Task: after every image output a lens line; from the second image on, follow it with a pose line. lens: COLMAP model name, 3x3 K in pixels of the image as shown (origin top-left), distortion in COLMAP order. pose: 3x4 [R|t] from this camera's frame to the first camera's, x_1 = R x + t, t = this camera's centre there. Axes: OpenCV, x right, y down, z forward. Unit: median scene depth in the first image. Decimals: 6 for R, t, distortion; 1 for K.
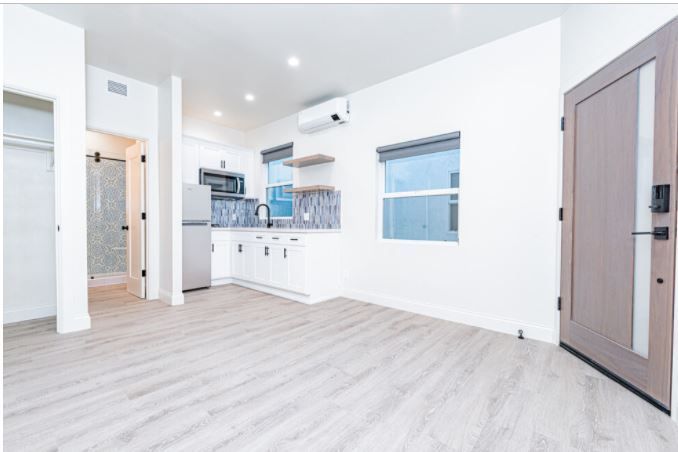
lens RADIAL K [[286.5, 0, 335.8], [0, 286.5, 222.4], [0, 0, 1]] dist [-0.000183, 0.000019]
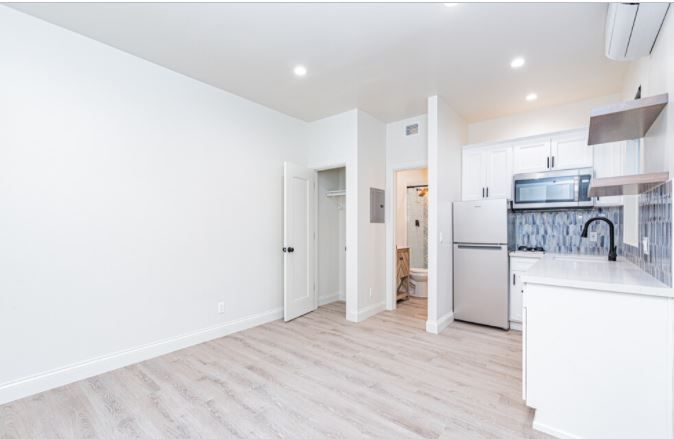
lens RADIAL K [[293.2, 0, 343.6], [0, 293.2, 219.9], [0, 0, 1]] dist [0.003398, 0.000657]
pose [[0.049961, -0.024466, -0.998451, 0.329269], [0.004188, 0.999696, -0.024287, -0.051936], [0.998742, -0.002968, 0.050049, 0.513052]]
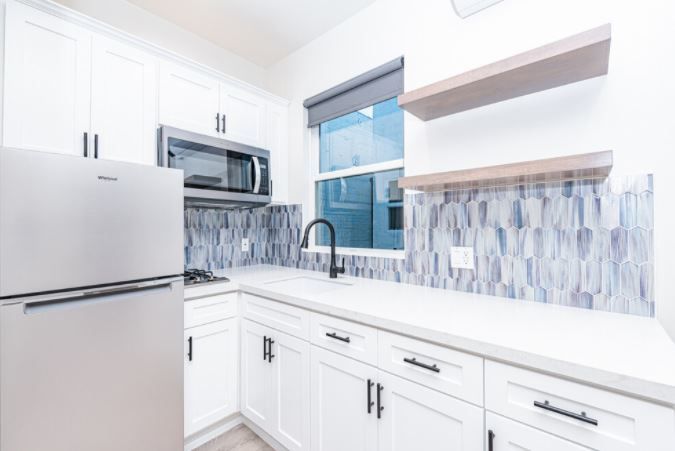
lens RADIAL K [[285.2, 0, 334.2], [0, 285.2, 218.5], [0, 0, 1]] dist [-0.000183, 0.000019]
pose [[0.999919, -0.008066, -0.009822, -0.252422], [0.007813, 0.999644, -0.025505, -0.059402], [0.010025, 0.025426, 0.999626, 0.660028]]
